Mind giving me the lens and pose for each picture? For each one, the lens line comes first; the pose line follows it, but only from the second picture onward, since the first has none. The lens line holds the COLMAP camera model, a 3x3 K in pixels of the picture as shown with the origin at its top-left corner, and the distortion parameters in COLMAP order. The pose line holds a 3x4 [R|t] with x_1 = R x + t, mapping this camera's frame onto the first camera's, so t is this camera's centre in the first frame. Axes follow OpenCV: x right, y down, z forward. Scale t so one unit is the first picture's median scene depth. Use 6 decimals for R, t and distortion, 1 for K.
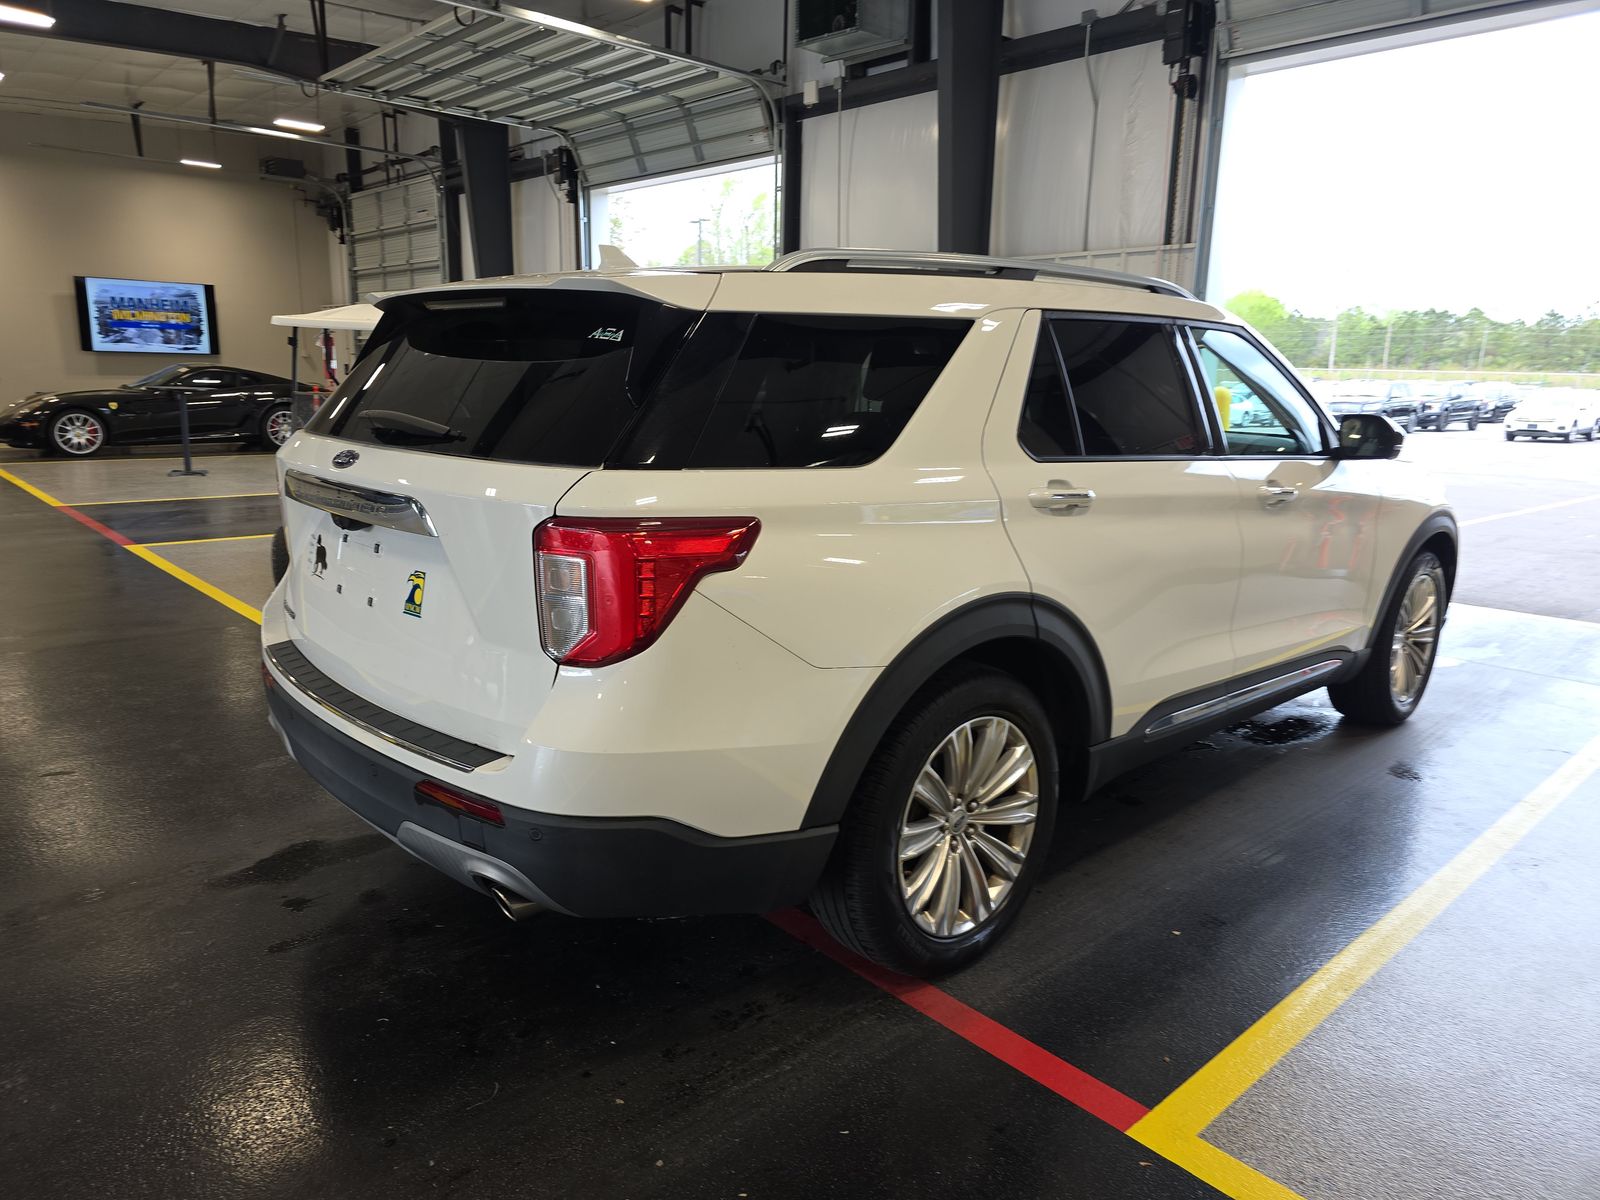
lens RADIAL K [[1089.2, 0, 773.3], [0, 1089.2, 598.4], [0, 0, 1]] dist [0.034584, -0.035914]
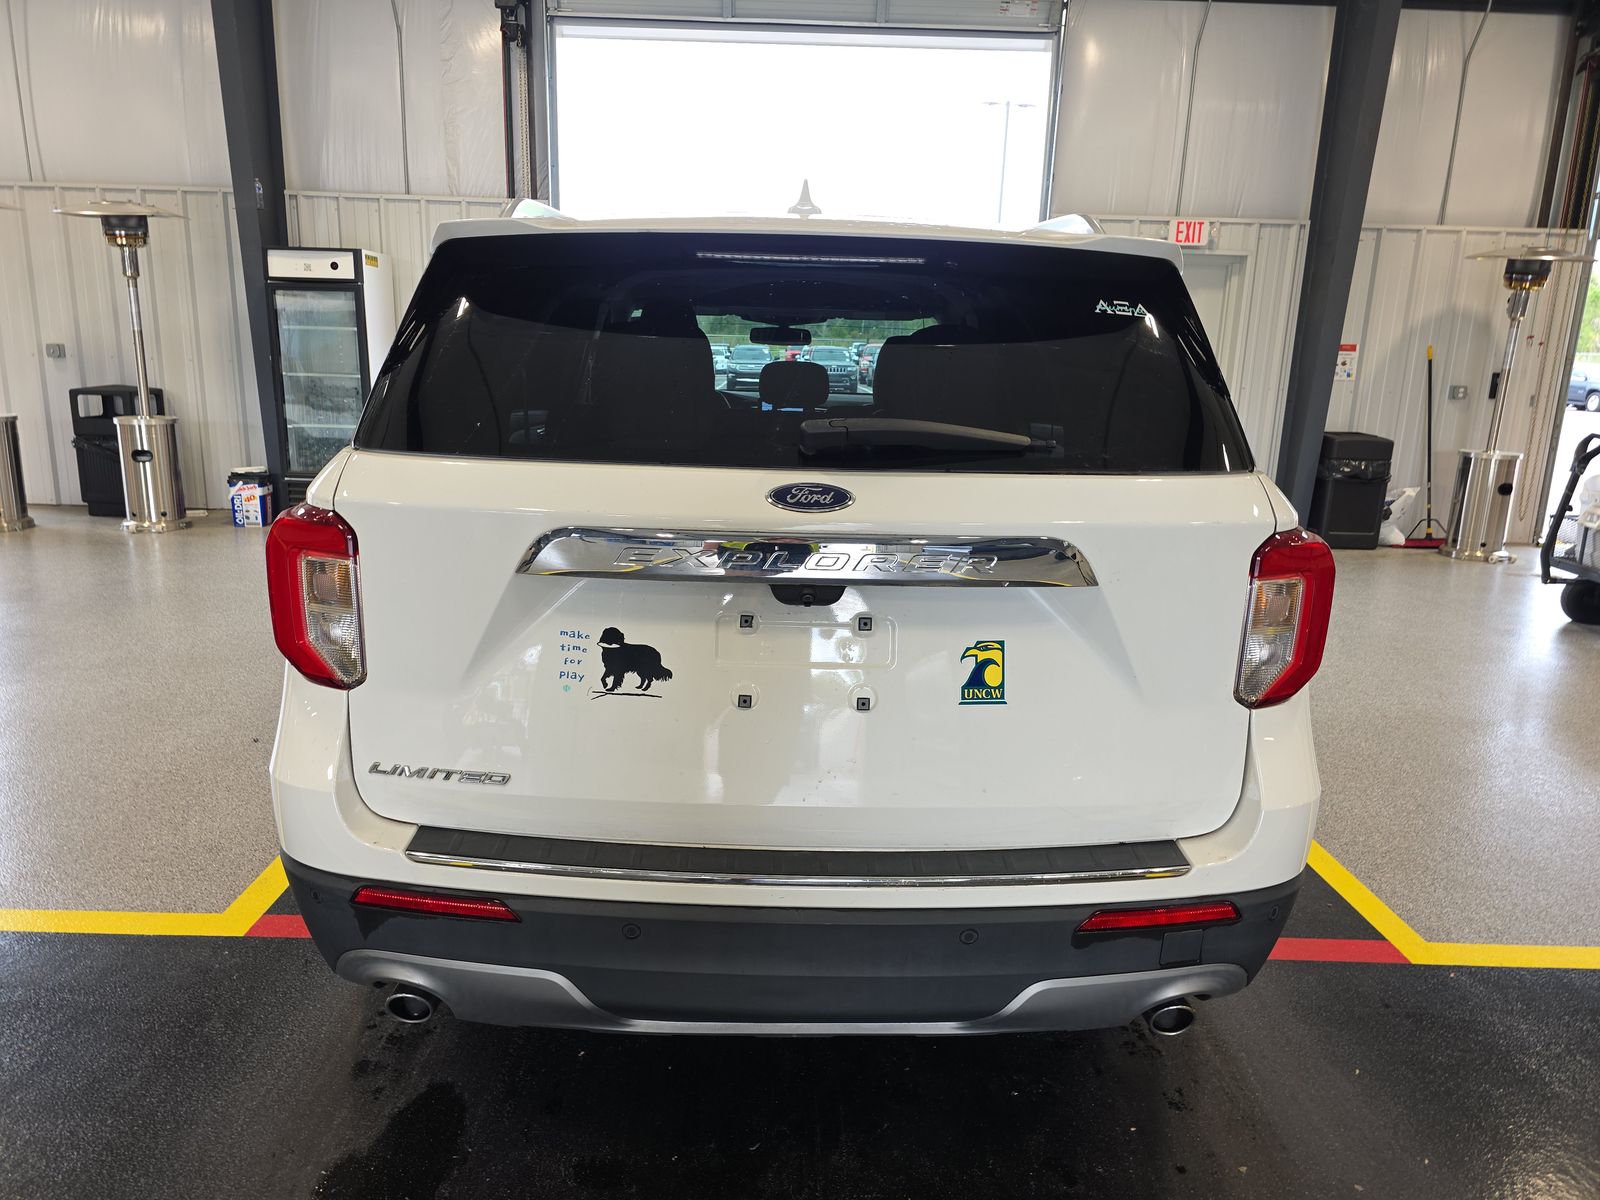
lens RADIAL K [[1089.2, 0, 773.3], [0, 1089.2, 598.4], [0, 0, 1]] dist [0.034584, -0.035914]
pose [[0.663521, -0.173378, 0.727791, -0.927154], [0.140668, 0.984339, 0.106248, -0.146711], [-0.734814, 0.031879, 0.677519, 0.621761]]
